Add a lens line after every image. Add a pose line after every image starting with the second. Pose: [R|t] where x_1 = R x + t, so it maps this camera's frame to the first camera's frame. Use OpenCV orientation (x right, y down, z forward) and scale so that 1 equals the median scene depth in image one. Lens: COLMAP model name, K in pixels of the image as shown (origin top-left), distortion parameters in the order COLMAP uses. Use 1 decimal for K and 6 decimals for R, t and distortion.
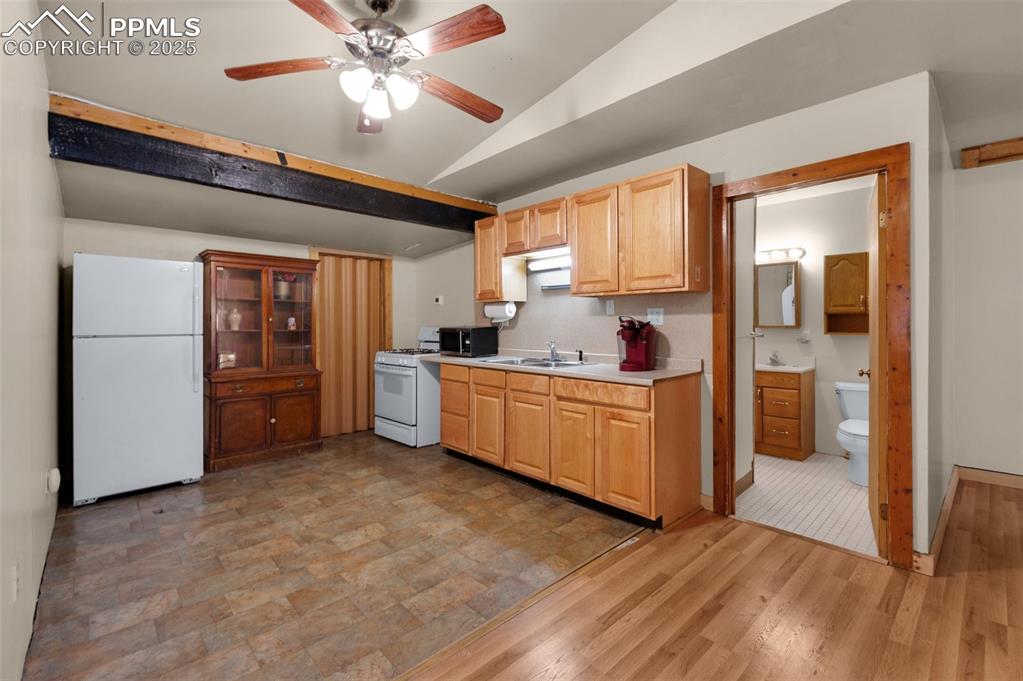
lens RADIAL K [[439.7, 0, 510.3], [0, 439.7, 324.8], [0, 0, 1]] dist [0.000967, -0.002114]
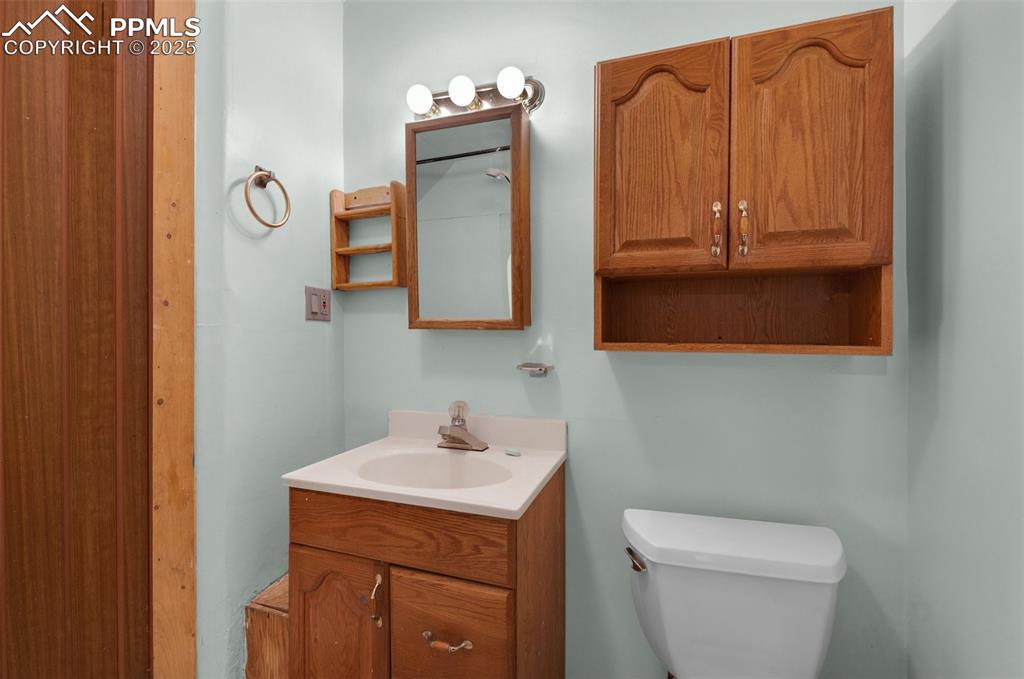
lens RADIAL K [[440.1, 0, 510.1], [0, 440.1, 339.0], [0, 0, 1]] dist [0.000967, -0.002114]
pose [[0.877420, 0.000163, 0.479723, 0.535062], [-0.005754, 0.999932, 0.010185, 0.012766], [-0.479689, -0.011697, 0.877361, 0.783590]]
